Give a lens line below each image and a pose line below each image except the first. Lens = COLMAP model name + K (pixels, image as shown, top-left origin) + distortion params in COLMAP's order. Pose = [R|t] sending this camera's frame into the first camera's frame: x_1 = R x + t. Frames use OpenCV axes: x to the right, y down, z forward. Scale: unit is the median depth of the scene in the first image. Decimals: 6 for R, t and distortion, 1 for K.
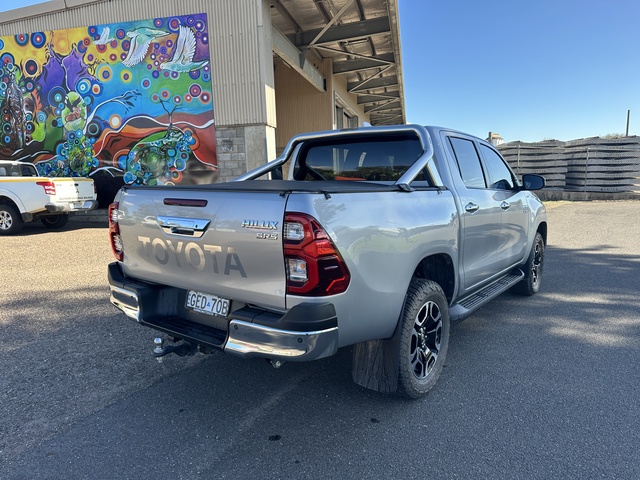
lens RADIAL K [[452.7, 0, 318.5], [0, 452.7, 251.5], [0, 0, 1]] dist [0.067387, -0.092428]
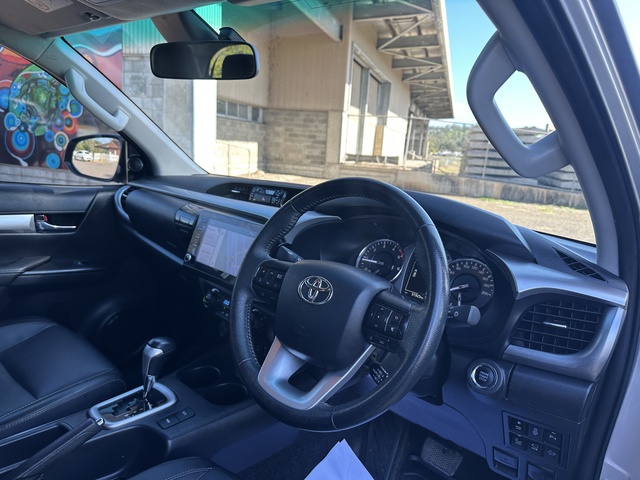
lens RADIAL K [[449.0, 0, 320.4], [0, 449.0, 249.4], [0, 0, 1]] dist [0.074571, -0.082076]
pose [[0.990713, 0.115032, -0.072490, 0.131063], [-0.111026, 0.992178, 0.057069, -0.060688], [0.078488, -0.048491, 0.995735, 0.337368]]
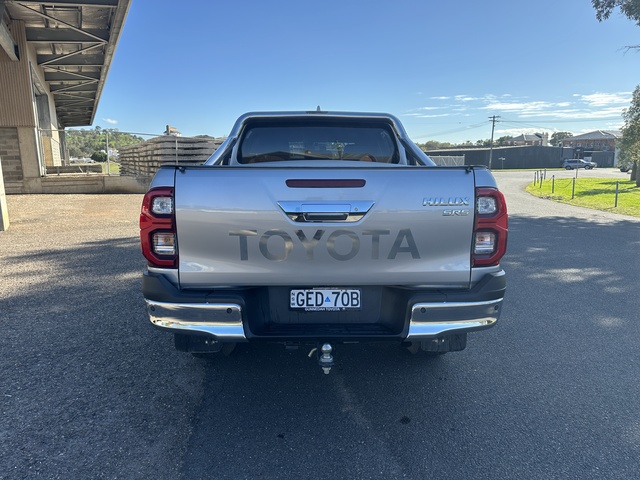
lens RADIAL K [[446.4, 0, 324.0], [0, 446.4, 243.6], [0, 0, 1]] dist [0.069184, -0.079236]
pose [[0.773924, -0.096674, 0.625856, -0.166007], [0.096063, 0.994764, 0.034868, -0.004879], [-0.625950, 0.033136, 0.779159, 0.069374]]
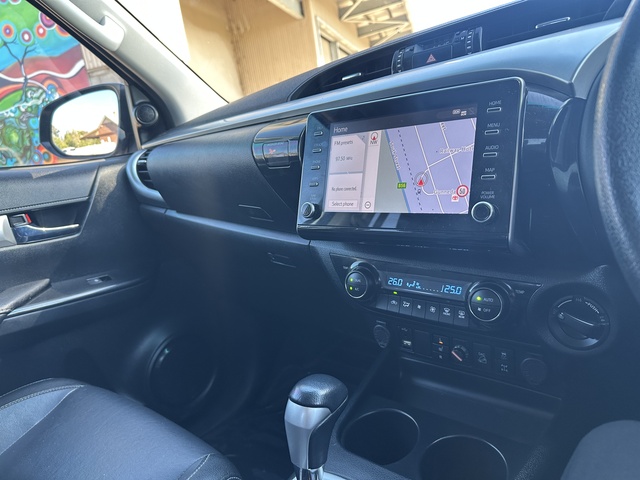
lens RADIAL K [[451.5, 0, 310.8], [0, 451.5, 239.4], [0, 0, 1]] dist [0.083253, -0.082176]
pose [[0.990480, -0.100061, -0.094538, 0.104030], [0.105781, 0.992722, 0.057557, -0.050926], [0.088090, -0.067010, 0.993856, 0.378099]]
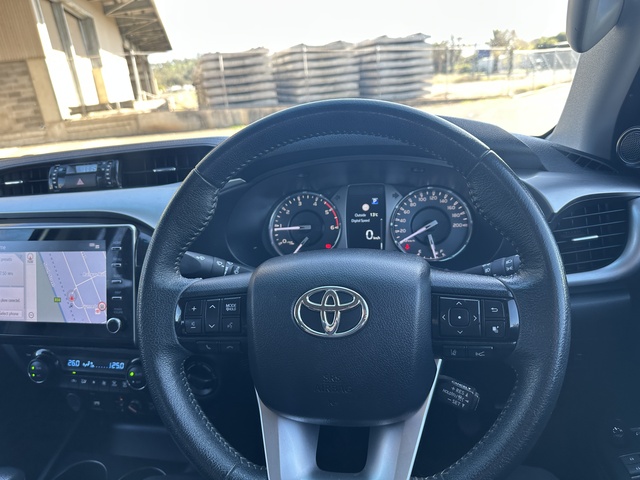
lens RADIAL K [[458.4, 0, 320.0], [0, 458.4, 240.0], [0, 0, 1]] dist [-0.001932, -0.011424]
pose [[0.893601, -0.201072, 0.401307, 0.115105], [0.140914, 0.974522, 0.174499, -0.063015], [-0.426169, -0.099383, 0.899168, 0.363189]]
